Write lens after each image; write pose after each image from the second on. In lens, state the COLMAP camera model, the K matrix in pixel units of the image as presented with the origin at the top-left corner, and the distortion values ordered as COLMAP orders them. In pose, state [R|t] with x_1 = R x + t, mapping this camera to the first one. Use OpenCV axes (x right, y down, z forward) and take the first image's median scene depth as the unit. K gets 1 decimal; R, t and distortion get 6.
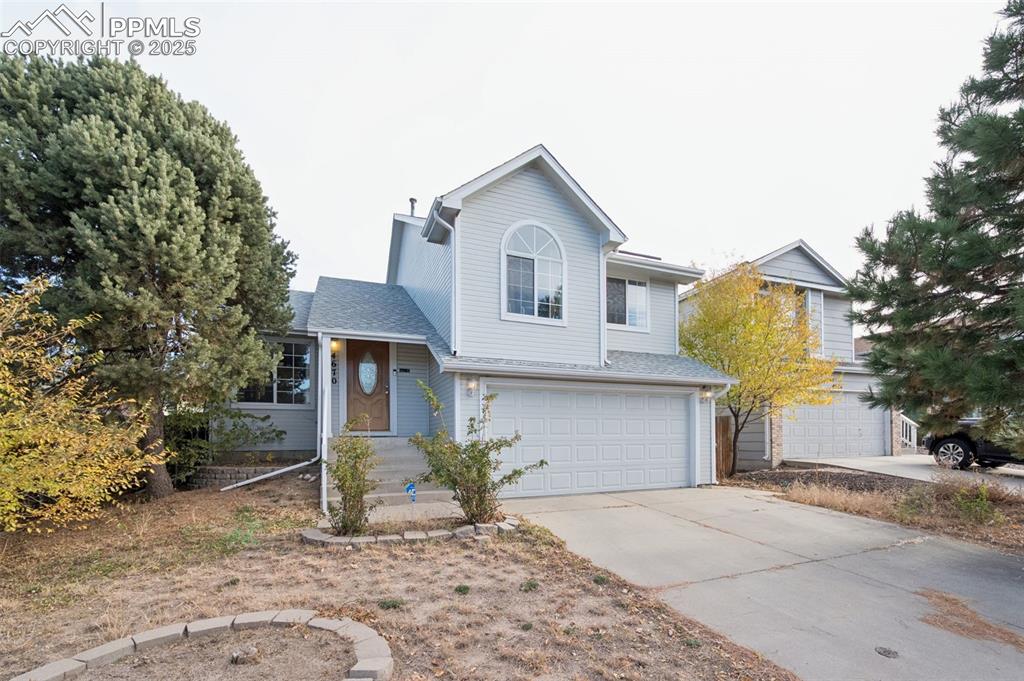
lens RADIAL K [[395.6, 0, 514.2], [0, 395.6, 351.8], [0, 0, 1]] dist [-0.000540, -0.000142]
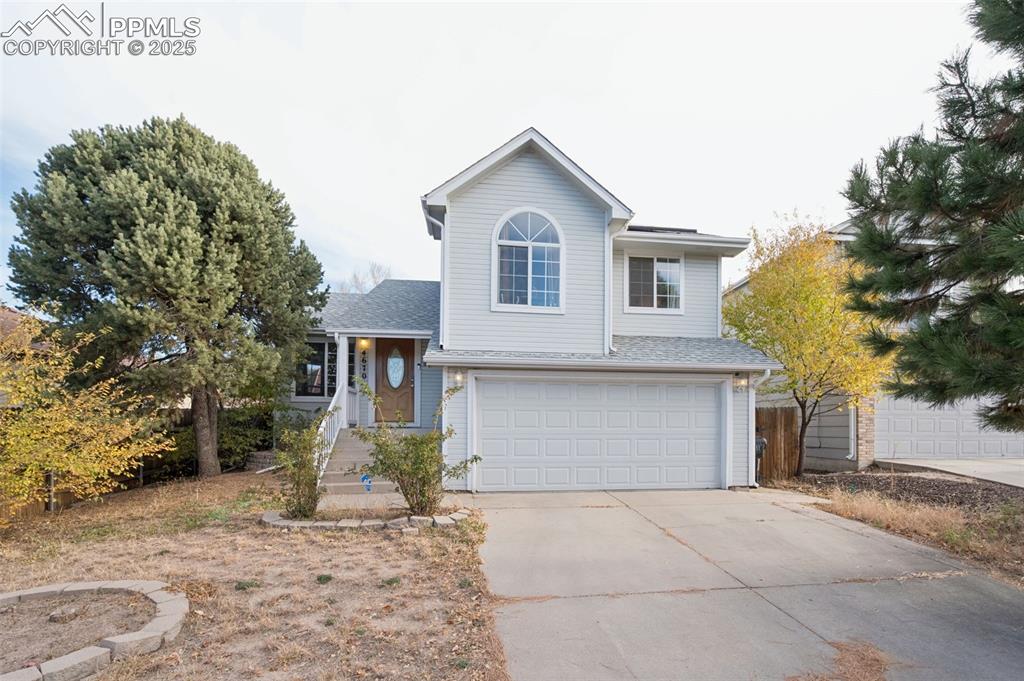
lens RADIAL K [[398.2, 0, 531.2], [0, 398.2, 342.0], [0, 0, 1]] dist [-0.001243, -0.000087]
pose [[0.970117, -0.041384, -0.239082, 0.319582], [0.042066, 0.999112, -0.002252, 0.002333], [0.238963, -0.007872, 0.970997, 0.057670]]
